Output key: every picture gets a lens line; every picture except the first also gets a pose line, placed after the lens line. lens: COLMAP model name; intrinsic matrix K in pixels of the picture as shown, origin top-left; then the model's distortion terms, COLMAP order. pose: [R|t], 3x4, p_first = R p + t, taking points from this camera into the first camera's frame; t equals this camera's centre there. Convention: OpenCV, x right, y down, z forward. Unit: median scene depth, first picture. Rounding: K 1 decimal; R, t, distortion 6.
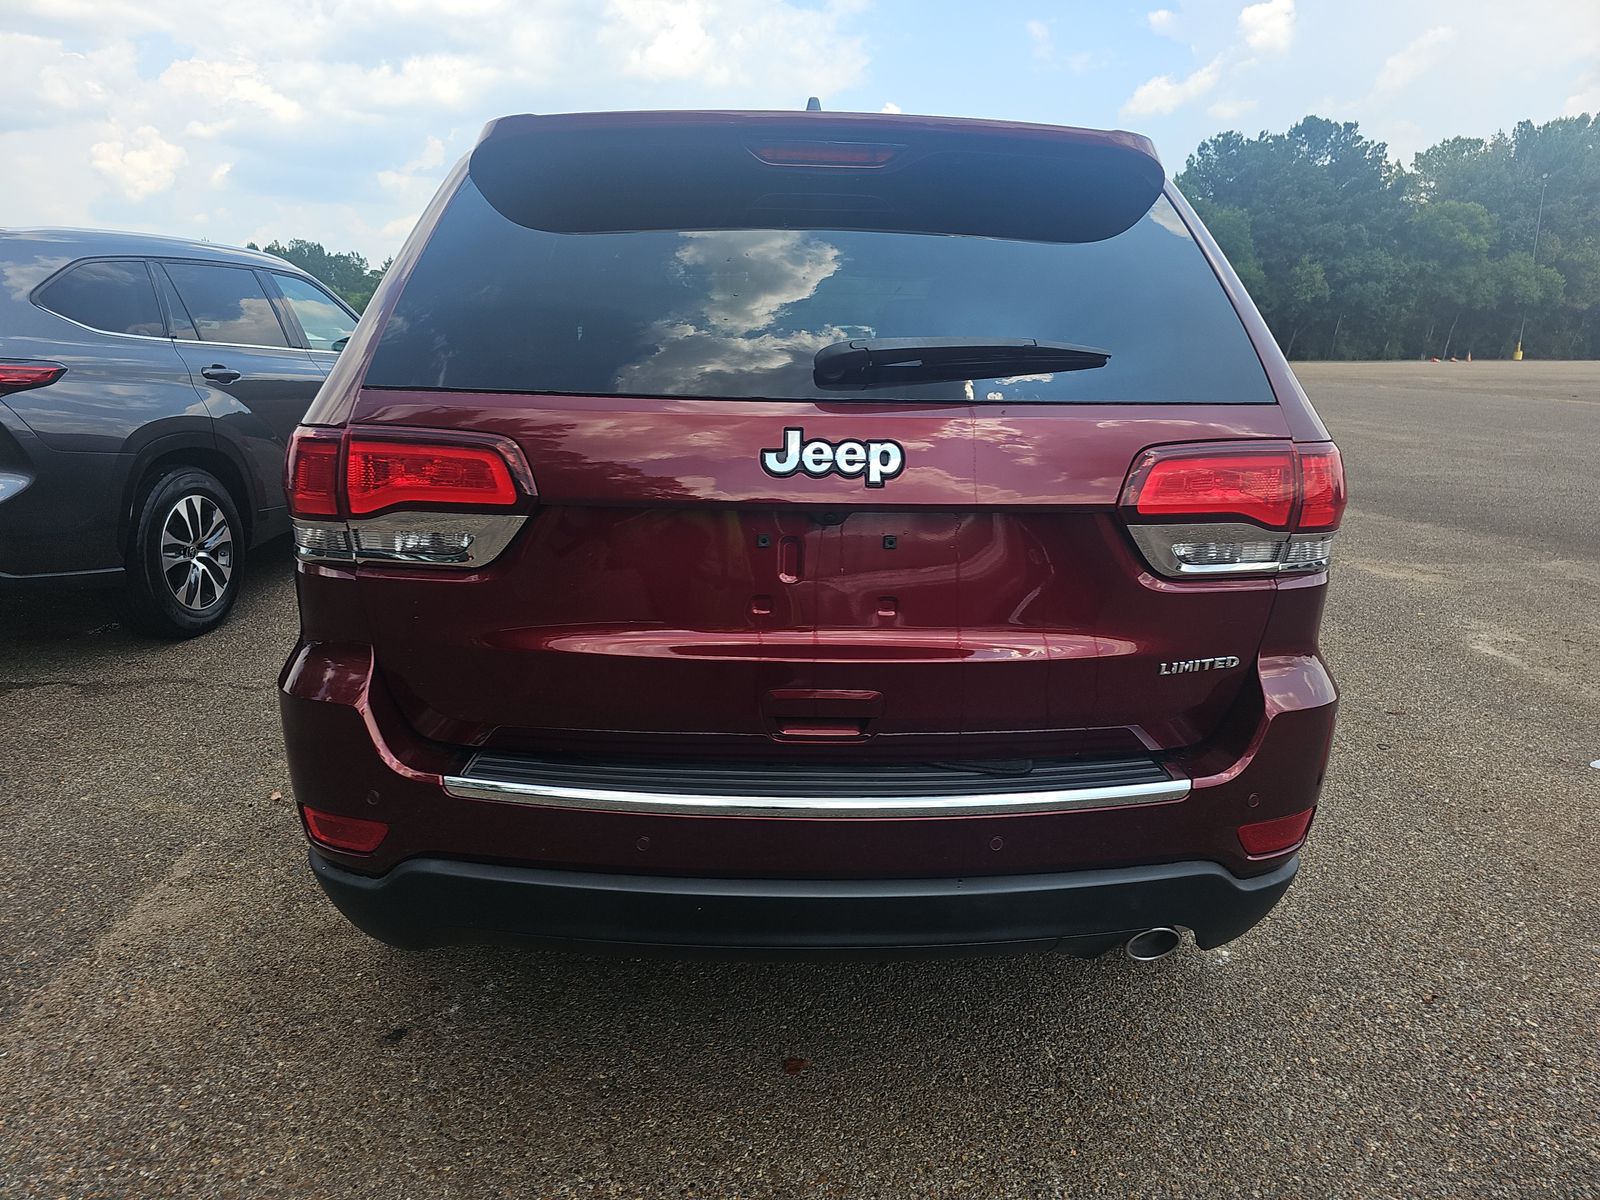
lens RADIAL K [[1080.2, 0, 791.8], [0, 1080.2, 607.4], [0, 0, 1]] dist [0.040060, -0.045646]
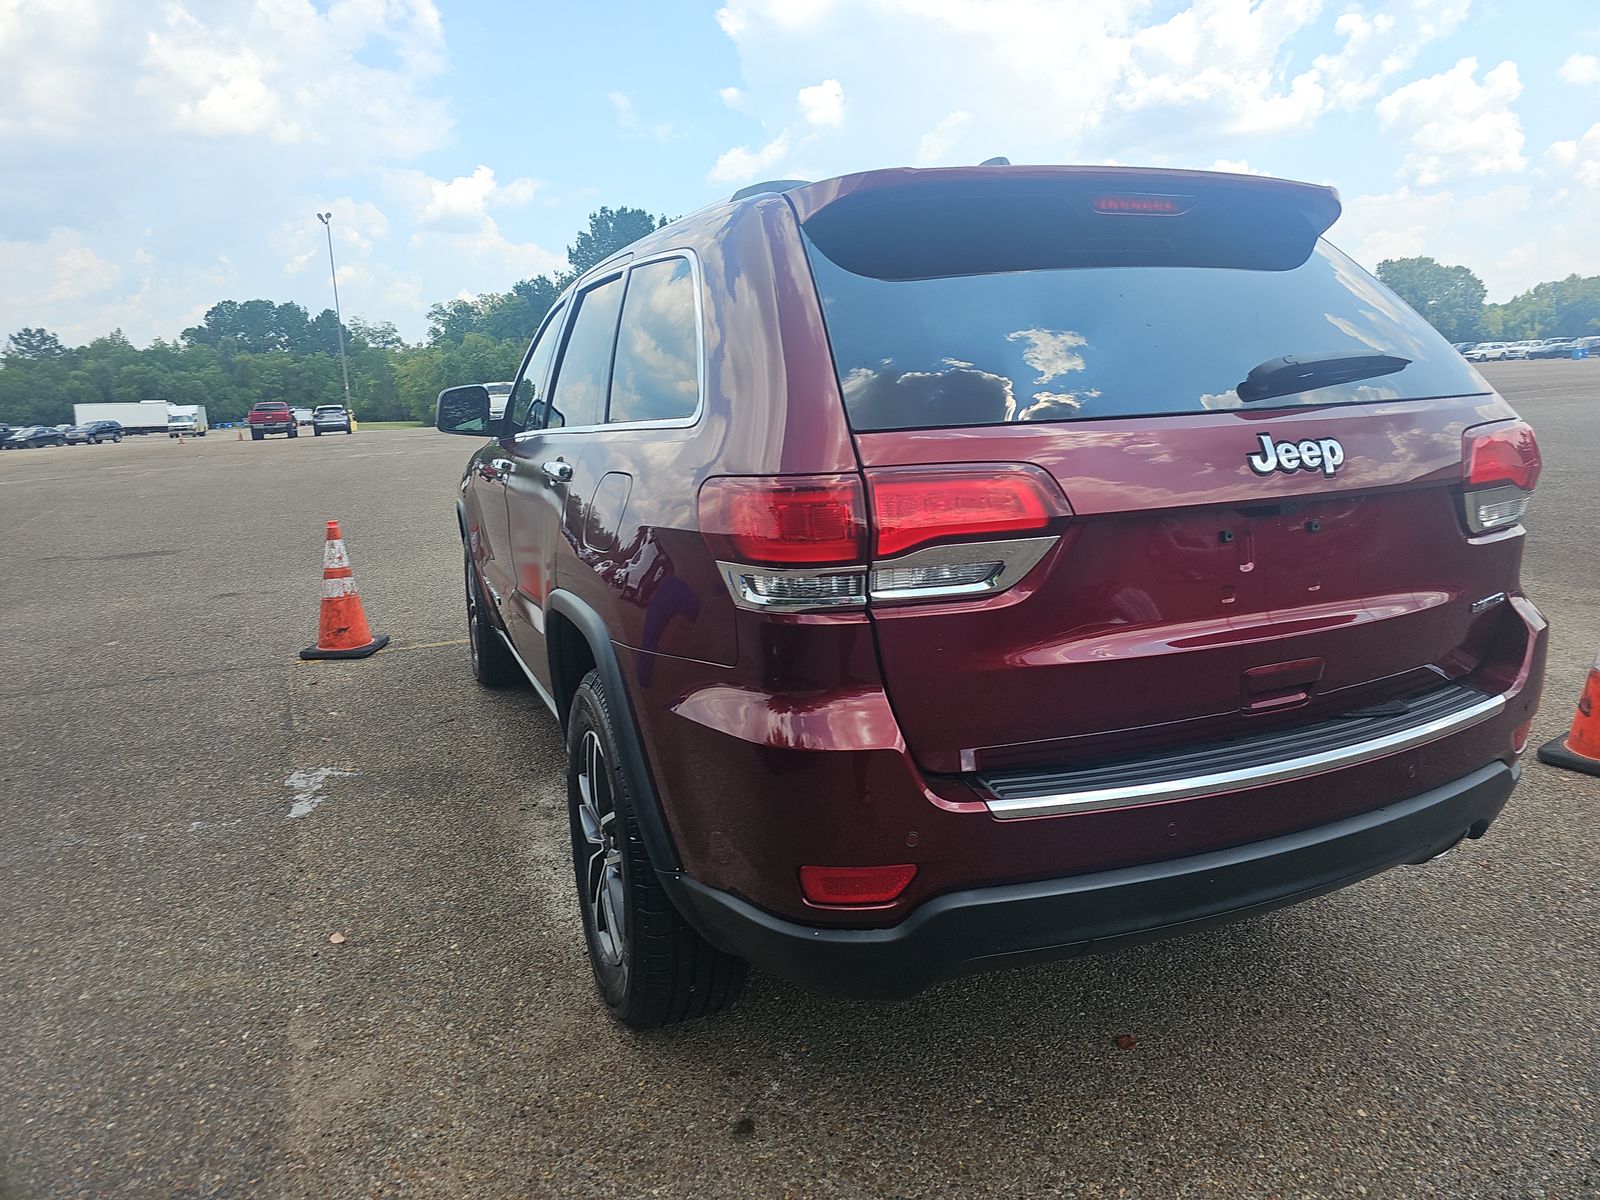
lens RADIAL K [[1075.7, 0, 800.0], [0, 1075.7, 600.0], [0, 0, 1]] dist [0.037661, -0.033411]
pose [[0.927826, -0.123842, 0.351855, -0.560476], [0.143078, 0.989284, -0.029094, -0.018654], [-0.344482, 0.077337, 0.935602, 0.077576]]
